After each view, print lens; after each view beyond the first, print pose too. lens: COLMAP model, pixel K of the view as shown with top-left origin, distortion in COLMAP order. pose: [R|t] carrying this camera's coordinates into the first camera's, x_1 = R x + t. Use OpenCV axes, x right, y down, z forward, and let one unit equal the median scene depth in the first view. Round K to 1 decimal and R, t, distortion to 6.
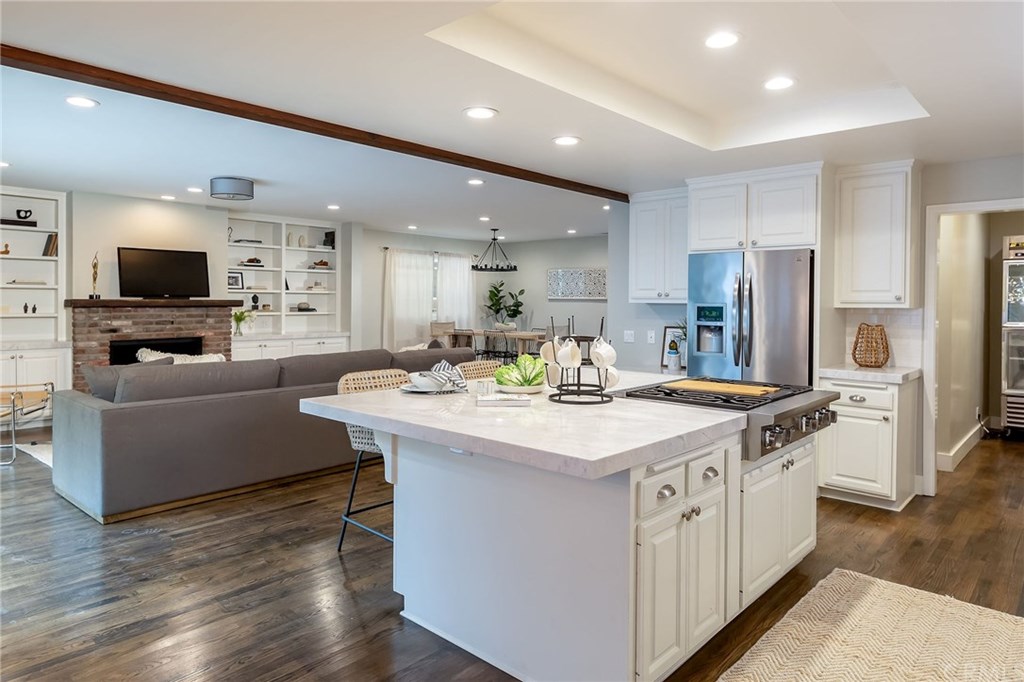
lens RADIAL K [[633.1, 0, 513.0], [0, 633.1, 309.2], [0, 0, 1]] dist [0.001092, 0.000718]
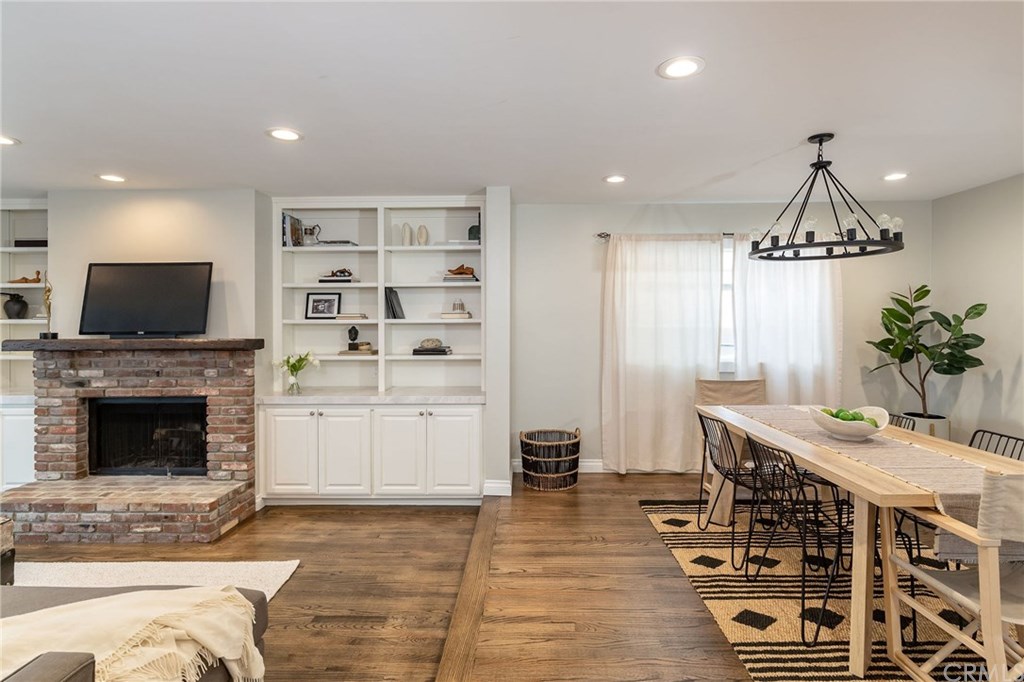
lens RADIAL K [[496.1, 0, 519.4], [0, 496.1, 323.2], [0, 0, 1]] dist [0.003145, 0.000467]
pose [[0.663291, -0.004739, -0.748346, 0.089211], [-0.000536, 0.999977, -0.006808, -0.027204], [0.748361, 0.004917, 0.663273, 0.928929]]
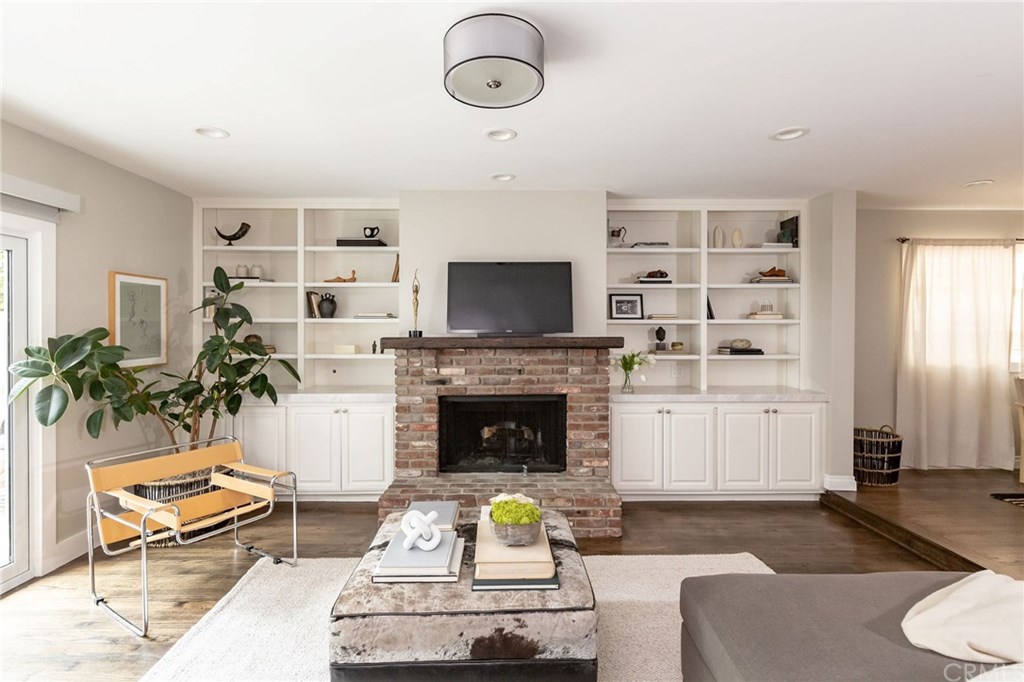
lens RADIAL K [[485.2, 0, 513.8], [0, 485.2, 330.4], [0, 0, 1]] dist [0.001678, 0.000287]
pose [[0.684395, -0.002998, -0.729106, -0.172318], [-0.004031, 0.999961, -0.007895, -0.017638], [0.729101, 0.008342, 0.684356, 0.642785]]
